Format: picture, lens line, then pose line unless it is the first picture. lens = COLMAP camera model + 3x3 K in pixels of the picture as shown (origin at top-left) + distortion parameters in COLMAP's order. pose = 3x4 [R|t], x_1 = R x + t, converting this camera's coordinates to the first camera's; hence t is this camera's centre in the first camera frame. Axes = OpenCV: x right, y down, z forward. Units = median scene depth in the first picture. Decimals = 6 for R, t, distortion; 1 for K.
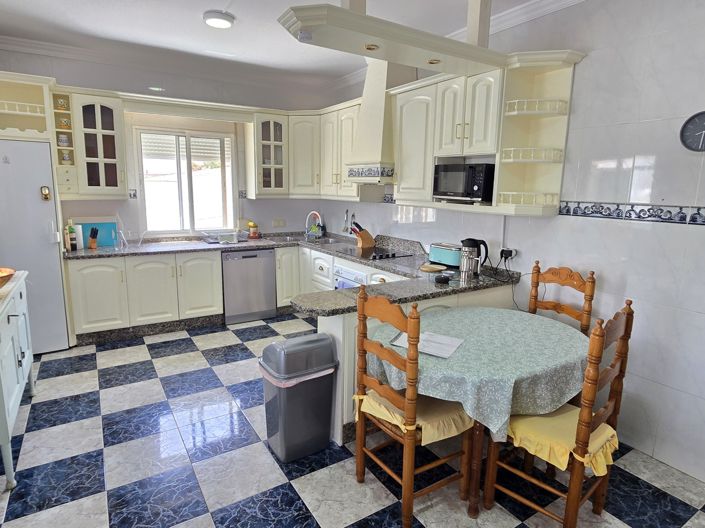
lens RADIAL K [[418.4, 0, 350.6], [0, 418.4, 264.3], [0, 0, 1]] dist [-0.006076, -0.001743]
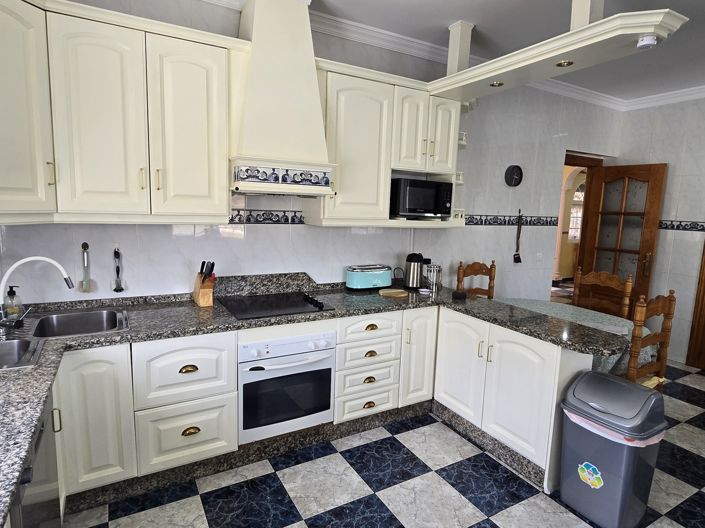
lens RADIAL K [[418.4, 0, 350.0], [0, 418.4, 261.7], [0, 0, 1]] dist [-0.006076, -0.001743]
pose [[0.068380, -0.156146, 0.985364, -0.586121], [0.150001, 0.978058, 0.144579, -0.174137], [-0.986318, 0.137920, 0.090302, 0.873275]]
